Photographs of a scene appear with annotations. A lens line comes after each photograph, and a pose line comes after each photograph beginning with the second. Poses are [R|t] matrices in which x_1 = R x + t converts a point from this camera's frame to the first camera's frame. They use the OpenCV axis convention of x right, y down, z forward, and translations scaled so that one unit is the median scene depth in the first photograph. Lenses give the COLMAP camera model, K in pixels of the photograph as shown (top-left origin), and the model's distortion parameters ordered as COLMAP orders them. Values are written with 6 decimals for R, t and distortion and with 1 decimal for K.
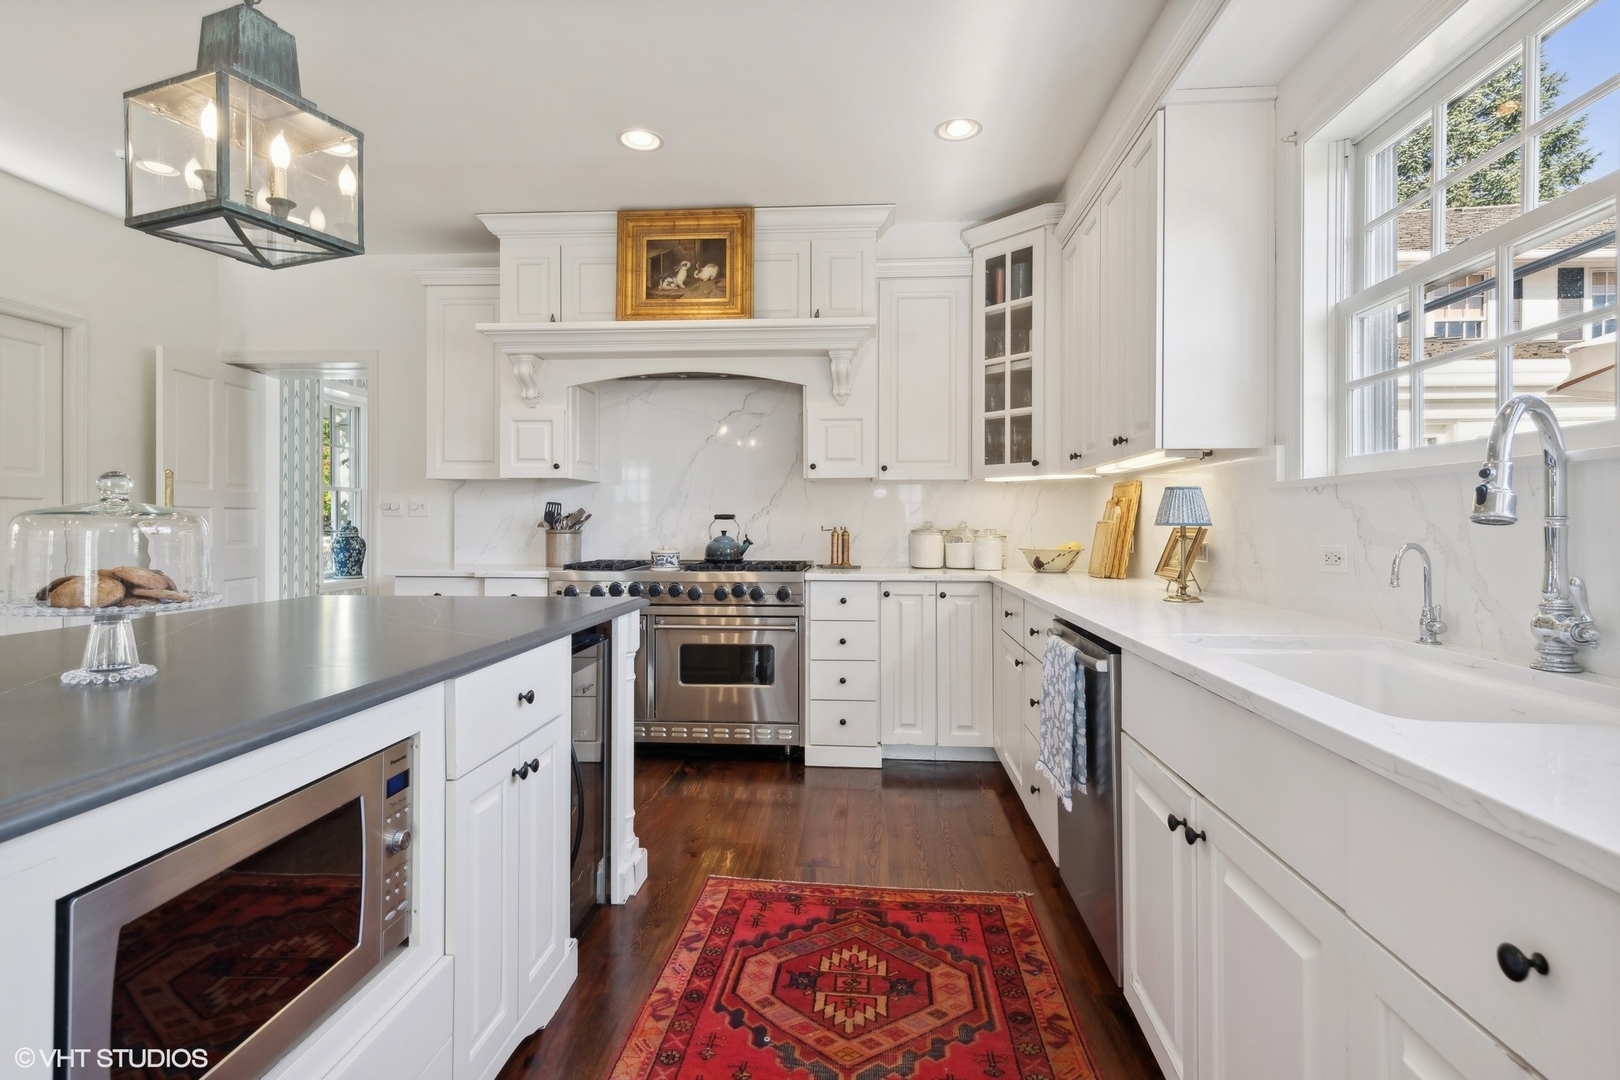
lens RADIAL K [[806.3, 0, 811.9], [0, 806.3, 526.9], [0, 0, 1]] dist [0.015499, -0.000124]
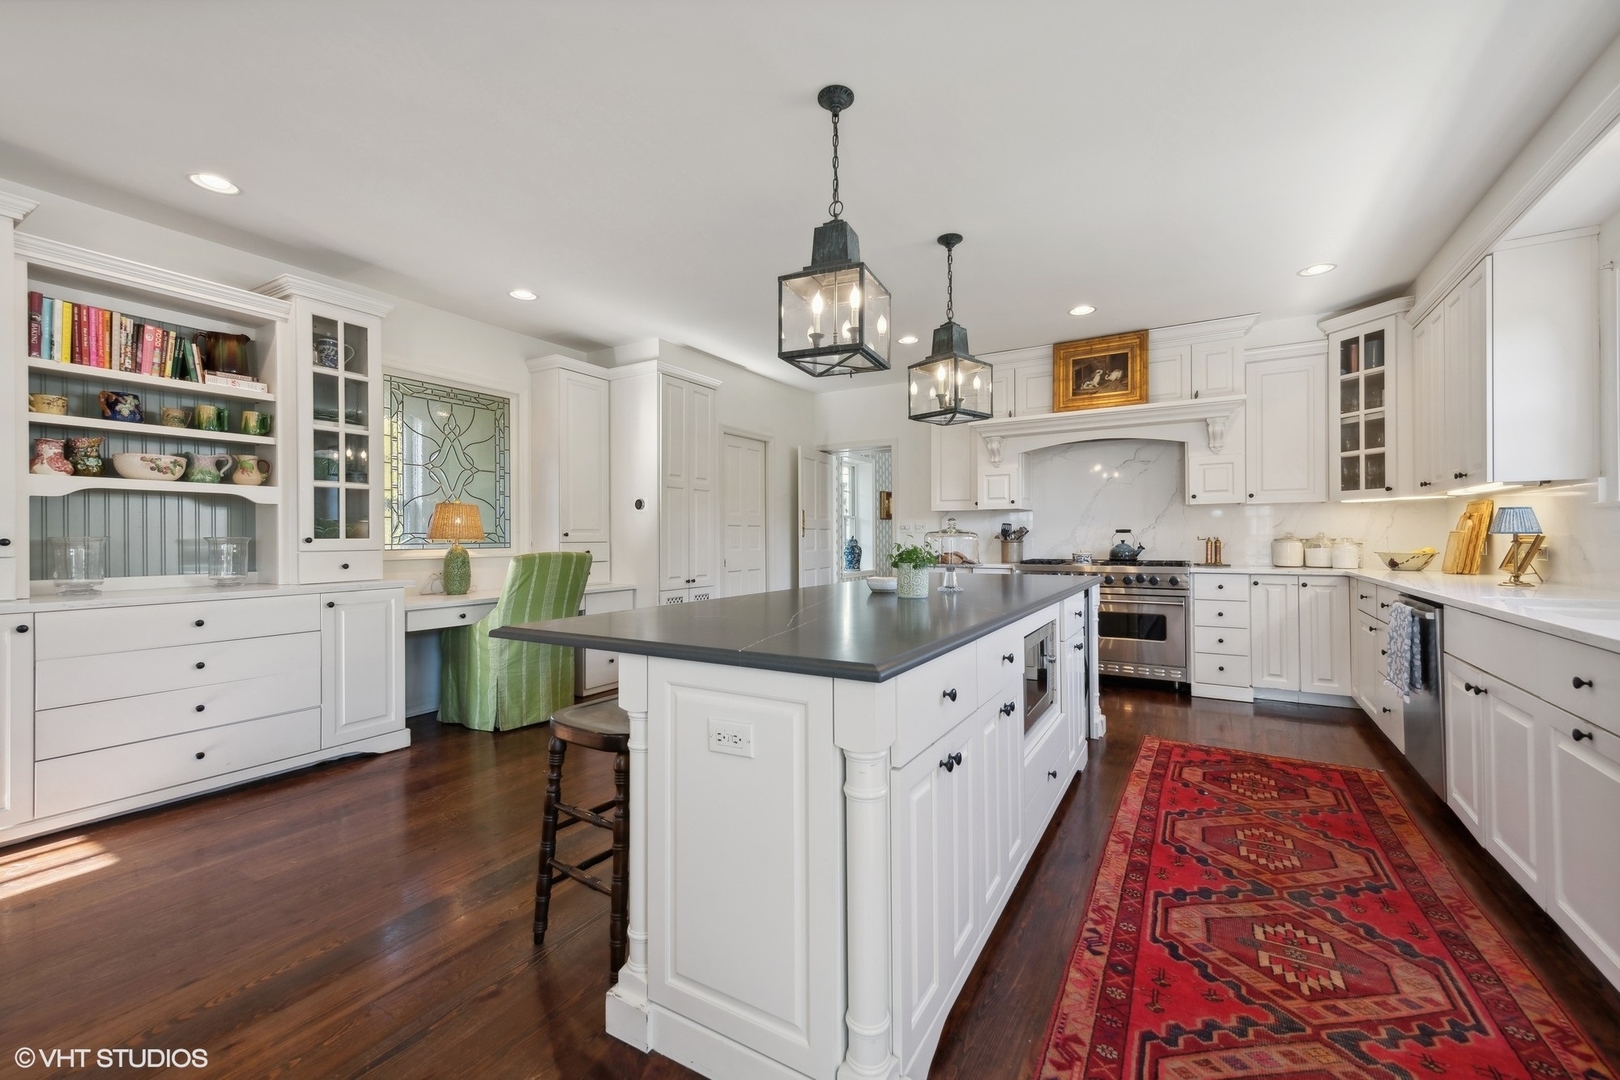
lens RADIAL K [[653.6, 0, 806.7], [0, 653.6, 536.6], [0, 0, 1]] dist [0.014210, -0.002690]
pose [[0.891705, -0.007913, -0.452548, -0.090242], [0.005889, 0.999965, -0.005880, 0.001981], [0.452578, 0.002578, 0.891721, -0.412650]]
